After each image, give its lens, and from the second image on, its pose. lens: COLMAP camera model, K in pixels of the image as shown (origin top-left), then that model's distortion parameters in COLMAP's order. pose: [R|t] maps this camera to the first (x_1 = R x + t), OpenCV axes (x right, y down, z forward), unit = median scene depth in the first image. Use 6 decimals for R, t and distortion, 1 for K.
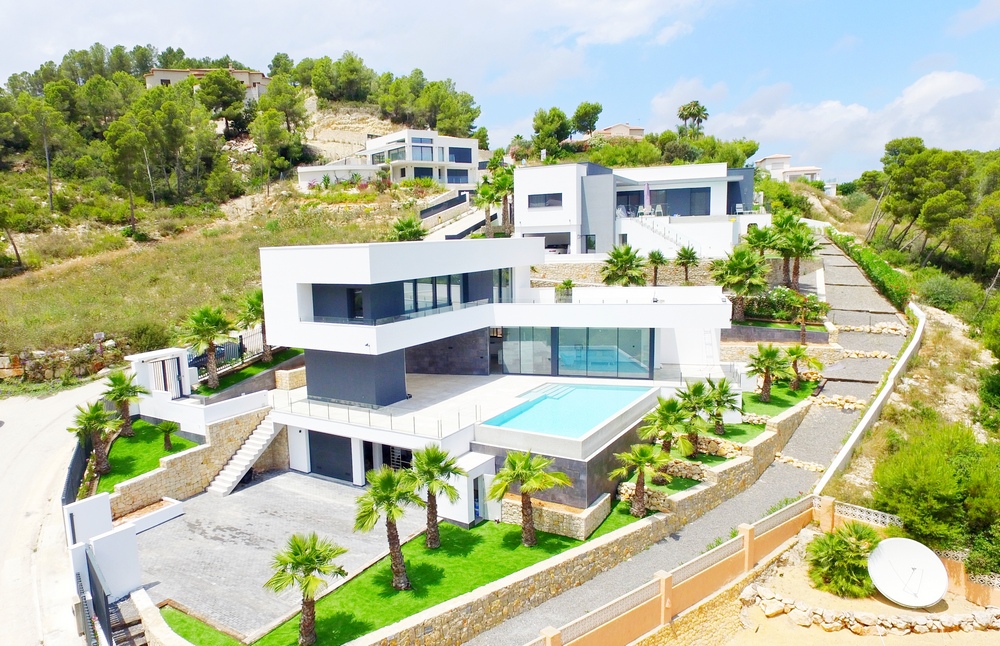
lens RADIAL K [[673.4, 0, 417.8], [0, 673.4, 346.1], [0, 0, 1]] dist [-0.004421, 0.006447]
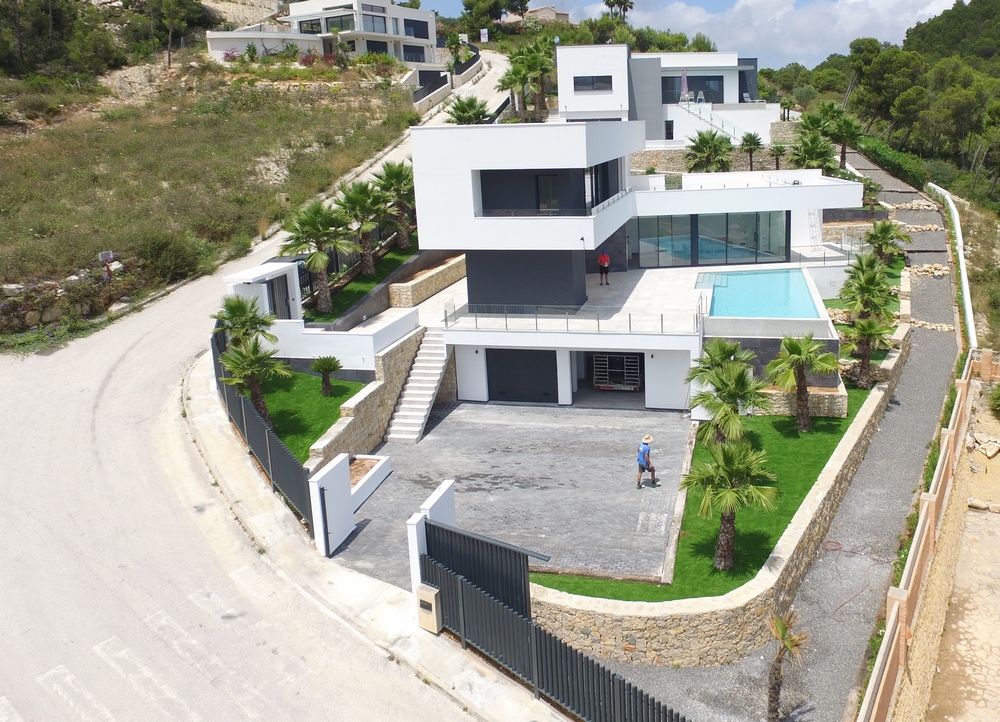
lens RADIAL K [[763.9, 0, 612.3], [0, 763.9, 248.3], [0, 0, 1]] dist [-0.005007, 0.005763]
pose [[0.900560, -0.060210, 0.430541, -0.319959], [0.063735, 0.997947, 0.006247, 0.004449], [-0.430033, 0.021815, 0.902549, 0.068367]]
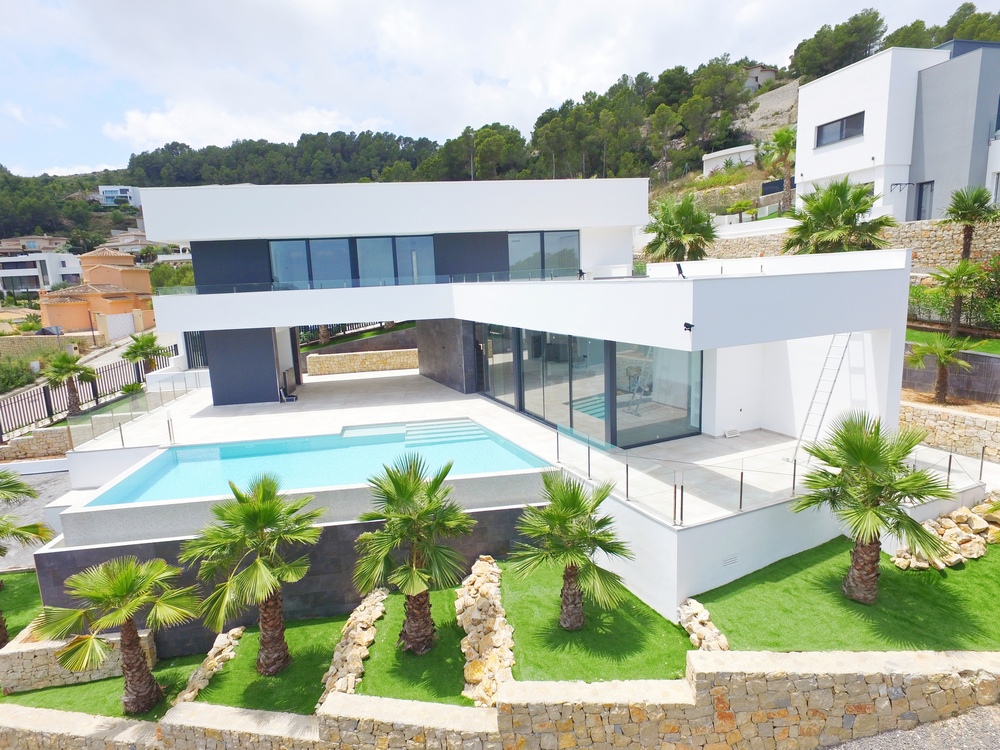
lens RADIAL K [[580.7, 0, 500.0], [0, 580.7, 375.0], [0, 0, 1]] dist [-0.012001, 0.015841]
pose [[0.688340, 0.128755, -0.713869, 0.480185], [-0.098215, 0.991601, 0.084145, -0.023564], [0.718708, 0.012193, 0.695205, 0.564007]]
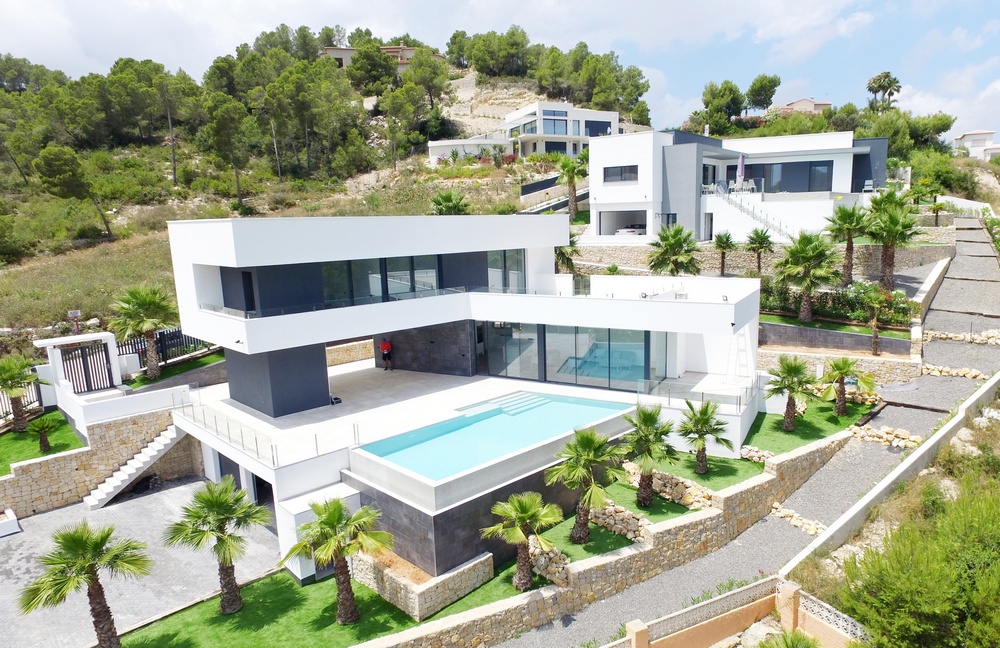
lens RADIAL K [[638.1, 0, 550.4], [0, 638.1, 340.8], [0, 0, 1]] dist [-0.004665, 0.006992]
pose [[0.990687, 0.039742, -0.130233, 0.276905], [-0.035411, 0.998746, 0.035404, -0.030275], [0.131476, -0.030462, 0.990851, 0.194199]]
